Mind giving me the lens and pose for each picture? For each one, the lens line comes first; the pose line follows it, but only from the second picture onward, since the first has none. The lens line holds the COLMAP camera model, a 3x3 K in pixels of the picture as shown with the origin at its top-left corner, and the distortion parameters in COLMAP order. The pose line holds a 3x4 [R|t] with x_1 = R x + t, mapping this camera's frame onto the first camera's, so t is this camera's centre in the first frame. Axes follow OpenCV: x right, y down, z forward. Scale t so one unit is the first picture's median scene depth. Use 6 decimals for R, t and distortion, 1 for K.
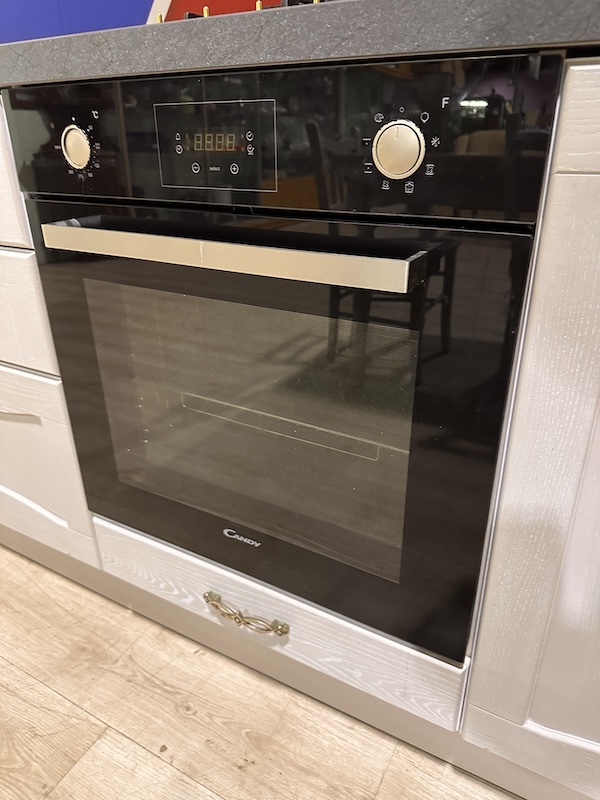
lens RADIAL K [[565.1, 0, 300.0], [0, 565.1, 400.0], [0, 0, 1]] dist [0.084161, -0.121282]
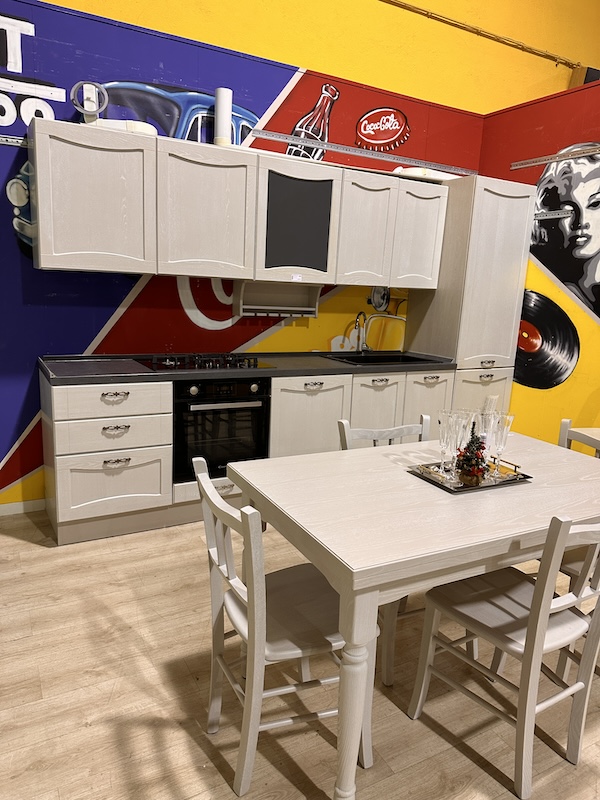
lens RADIAL K [[565.1, 0, 300.0], [0, 565.1, 400.0], [0, 0, 1]] dist [0.084161, -0.121282]
pose [[0.525404, -0.124447, 0.841703, -4.666962], [0.324963, 0.943604, -0.063334, 0.300237], [-0.786352, 0.306798, 0.536214, -2.729675]]
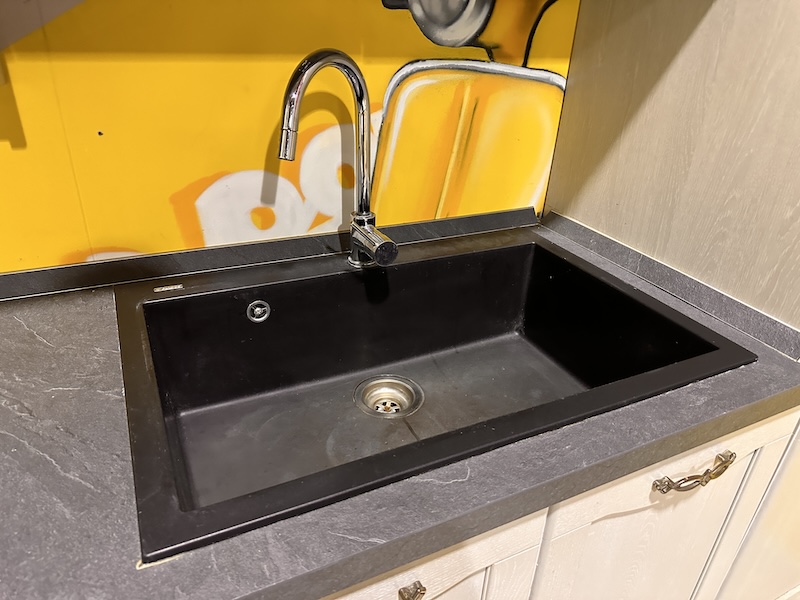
lens RADIAL K [[565.1, 0, 400.0], [0, 565.1, 300.0], [0, 0, 1]] dist [0.084161, -0.121282]
pose [[0.565443, -0.349509, 0.747072, 1.075295], [0.309646, 0.929477, 0.200480, -0.680493], [-0.764456, 0.117968, 0.633791, -0.636718]]
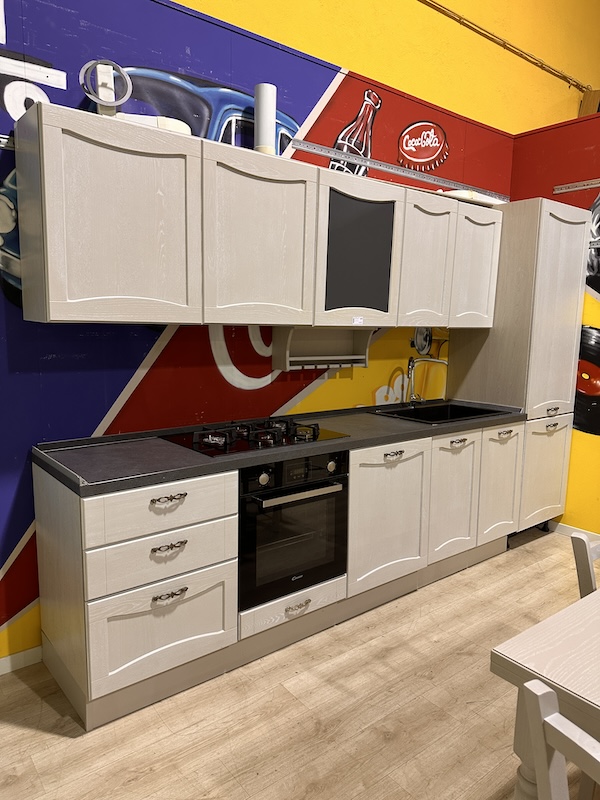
lens RADIAL K [[565.1, 0, 300.0], [0, 565.1, 400.0], [0, 0, 1]] dist [0.084161, -0.121282]
pose [[0.374194, -0.100831, 0.921852, -4.094591], [0.387076, 0.920318, -0.056457, -0.693082], [-0.842705, 0.377952, 0.383407, -0.906883]]
